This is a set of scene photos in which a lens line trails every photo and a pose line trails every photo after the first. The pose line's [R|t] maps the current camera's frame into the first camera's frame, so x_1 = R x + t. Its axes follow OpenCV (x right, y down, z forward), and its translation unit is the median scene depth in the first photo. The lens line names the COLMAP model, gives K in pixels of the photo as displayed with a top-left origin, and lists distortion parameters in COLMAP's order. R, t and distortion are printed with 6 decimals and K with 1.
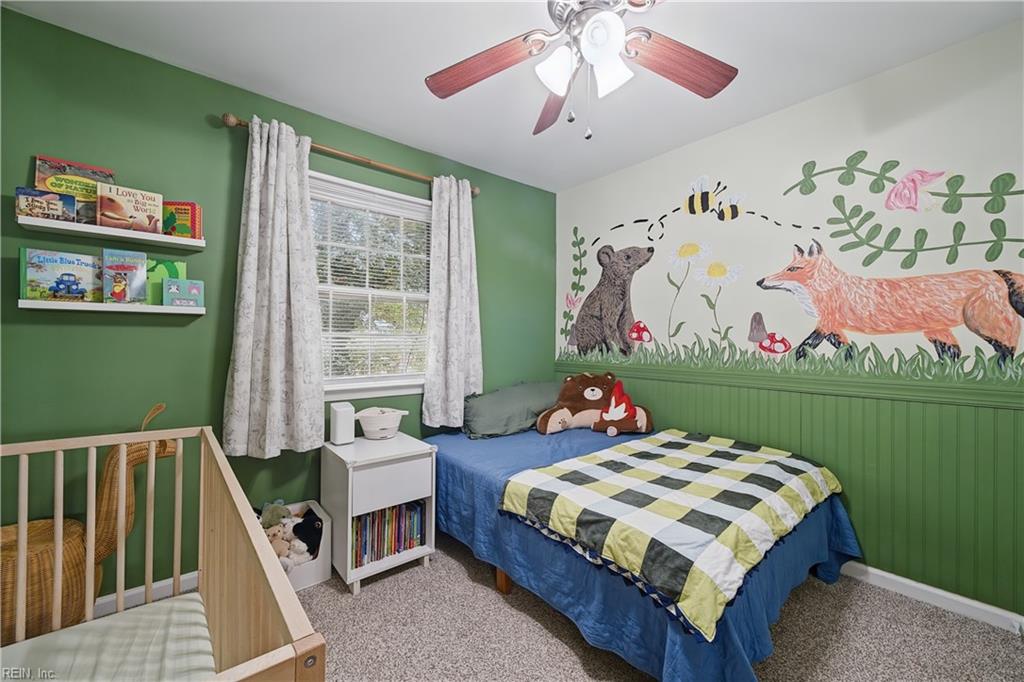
lens RADIAL K [[403.5, 0, 507.9], [0, 403.5, 339.4], [0, 0, 1]] dist [-0.004056, 0.000453]
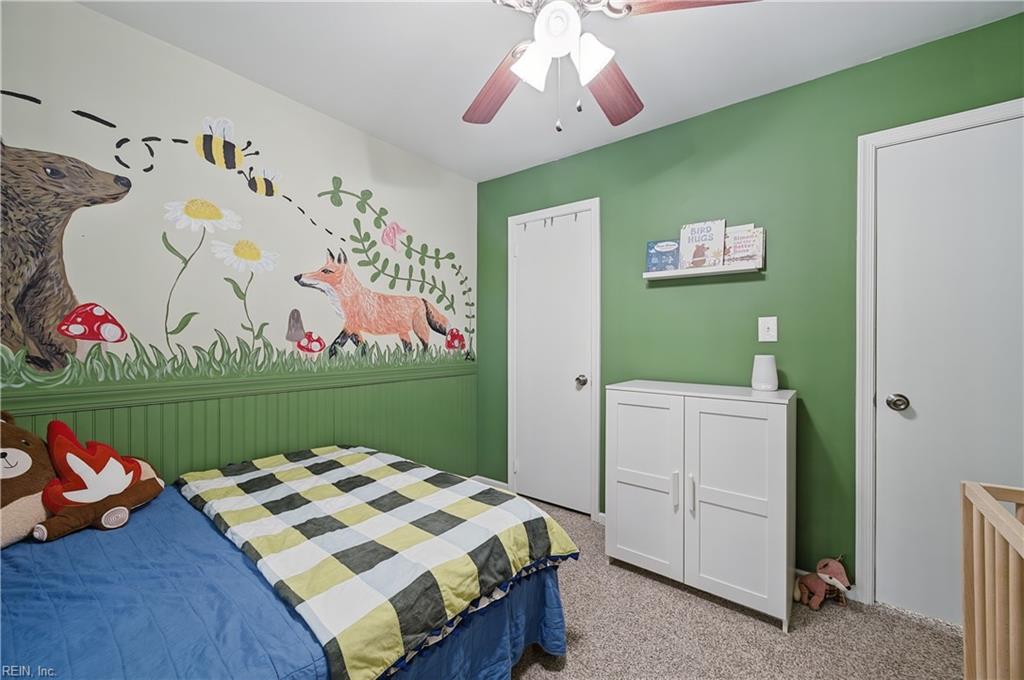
lens RADIAL K [[403.5, 0, 506.4], [0, 403.5, 339.5], [0, 0, 1]] dist [-0.004056, 0.000453]
pose [[-0.201138, -0.002762, 0.979559, -0.427070], [-0.006960, 0.999975, 0.001391, -0.002256], [-0.979538, -0.006538, -0.201153, 0.776421]]
